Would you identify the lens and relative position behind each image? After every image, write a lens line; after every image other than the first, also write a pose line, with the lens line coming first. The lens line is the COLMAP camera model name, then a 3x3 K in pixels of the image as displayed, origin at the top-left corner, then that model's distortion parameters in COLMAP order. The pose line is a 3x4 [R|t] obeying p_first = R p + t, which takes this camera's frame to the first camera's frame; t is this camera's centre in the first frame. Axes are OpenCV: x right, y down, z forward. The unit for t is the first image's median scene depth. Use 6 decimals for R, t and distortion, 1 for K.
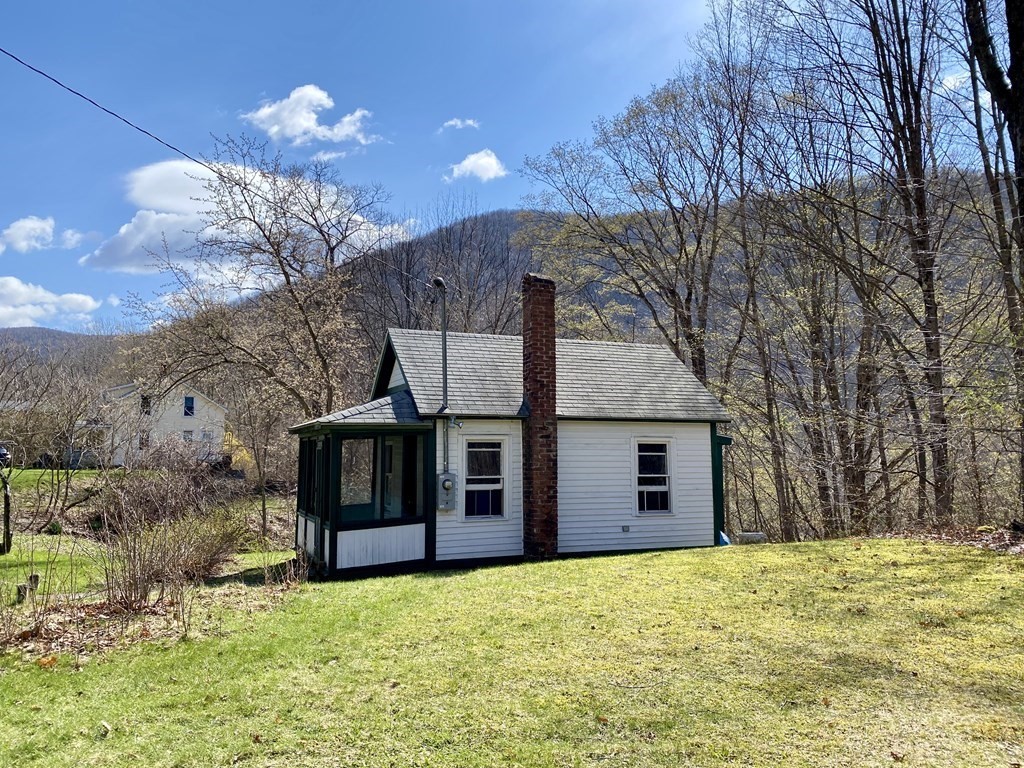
lens RADIAL K [[789.4, 0, 512.6], [0, 789.4, 364.2], [0, 0, 1]] dist [0.049136, -0.003318]
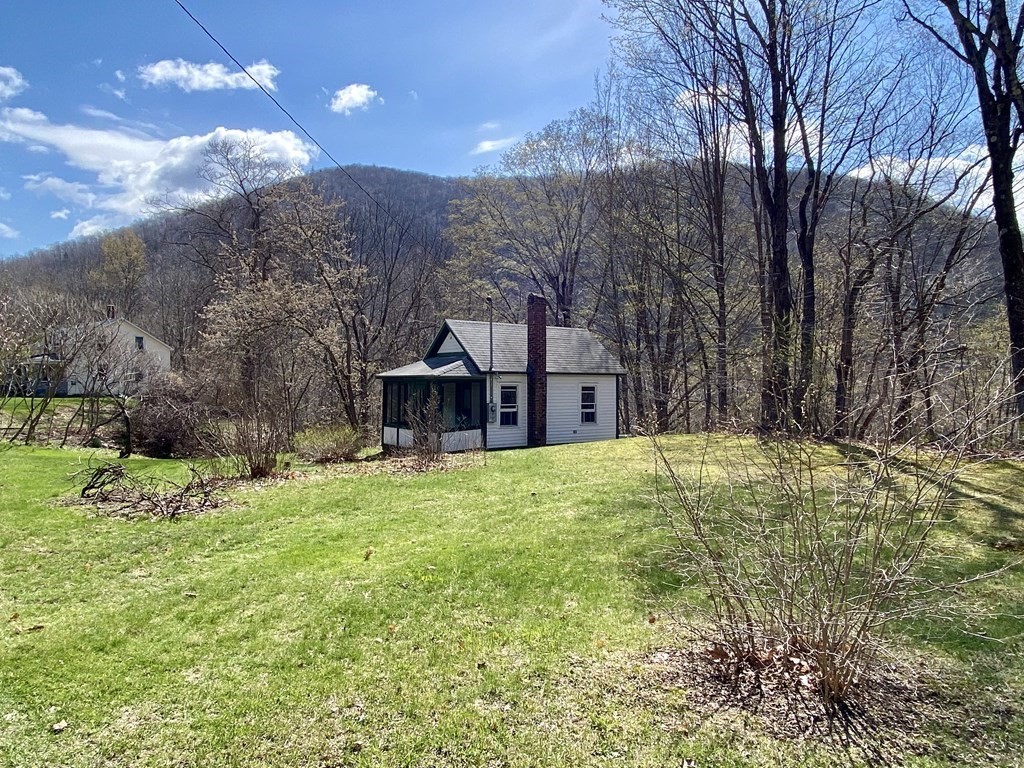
lens RADIAL K [[686.2, 0, 512.0], [0, 686.2, 384.0], [0, 0, 1]] dist [0.036057, -0.000725]
pose [[0.974713, 0.005734, 0.223385, -0.384727], [-0.031072, 0.993437, 0.110080, -0.082527], [-0.221288, -0.114237, 0.968494, -0.553341]]
